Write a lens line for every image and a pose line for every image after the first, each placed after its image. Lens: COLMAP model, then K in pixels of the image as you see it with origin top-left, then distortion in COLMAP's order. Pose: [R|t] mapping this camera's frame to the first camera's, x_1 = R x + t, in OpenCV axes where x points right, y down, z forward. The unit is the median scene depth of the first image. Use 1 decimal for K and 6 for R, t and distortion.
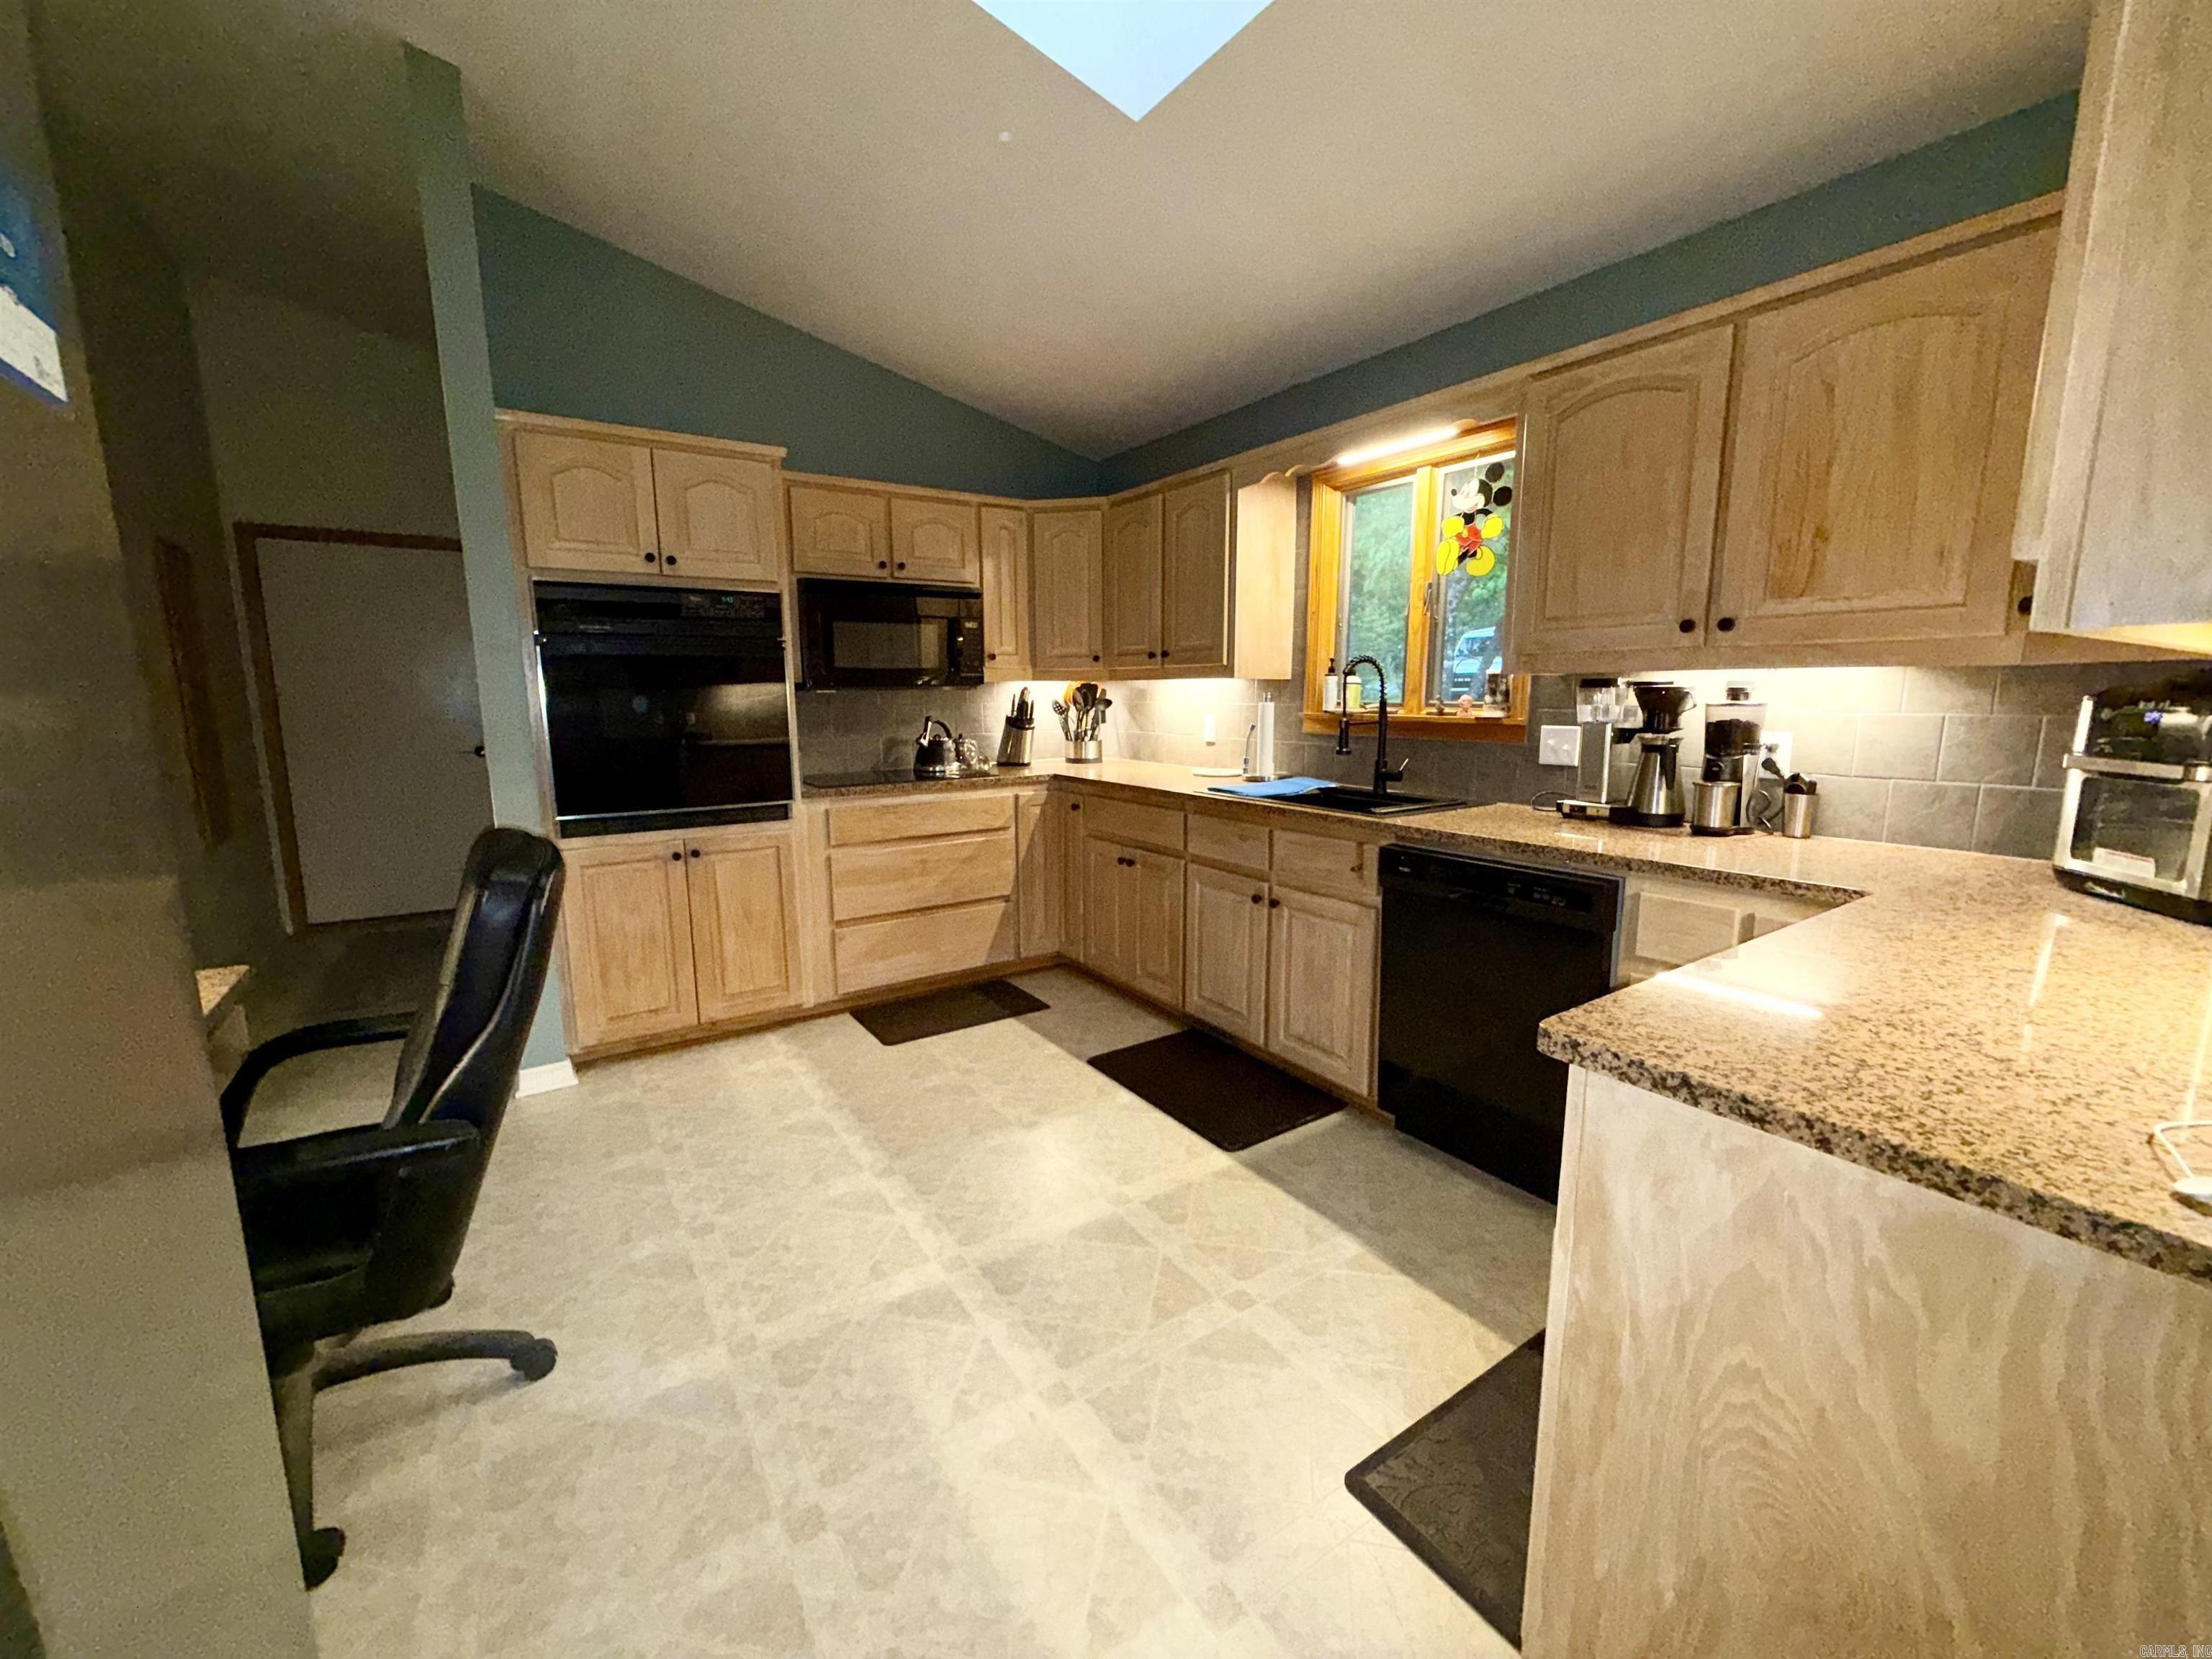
lens RADIAL K [[879.4, 0, 1096.1], [0, 879.4, 831.4], [0, 0, 1]] dist [-0.000955, -0.000157]
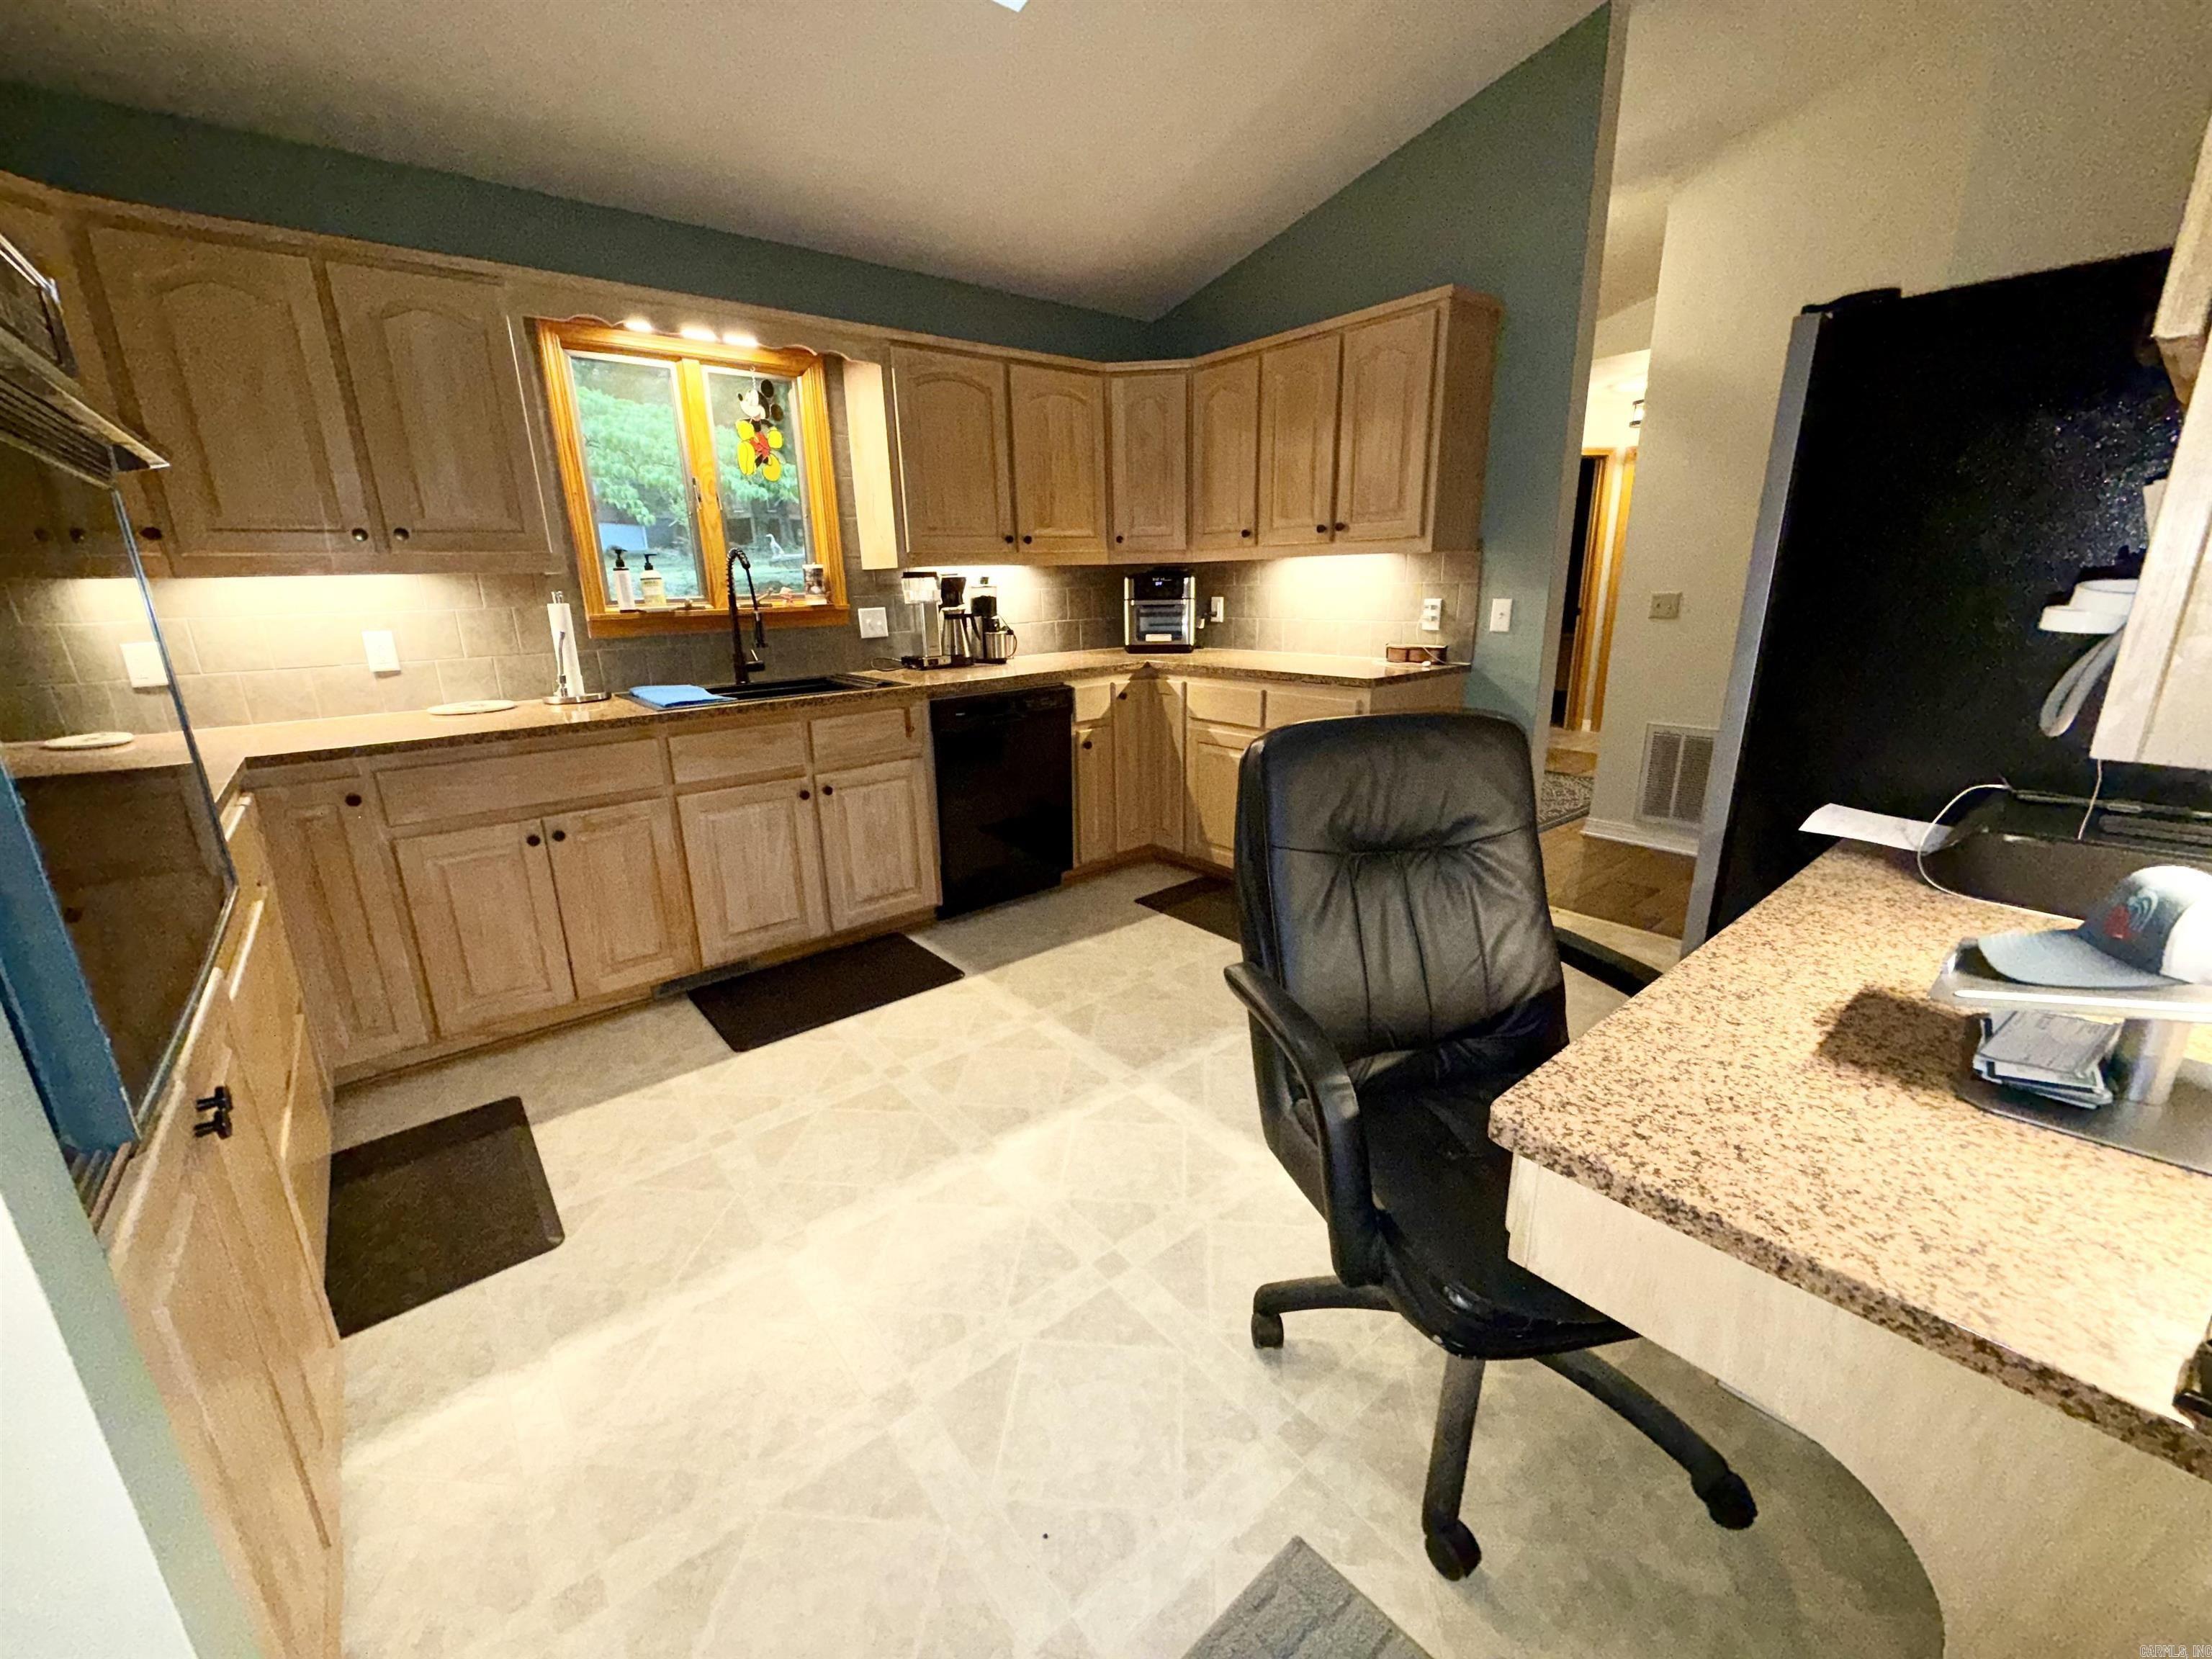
lens RADIAL K [[879.4, 0, 1096.1], [0, 879.4, 831.4], [0, 0, 1]] dist [-0.000955, -0.000157]
pose [[-0.097057, -0.271296, 0.957590, -0.884685], [0.182621, 0.940943, 0.285089, -0.117823], [-0.978381, 0.202546, -0.041781, 0.776770]]
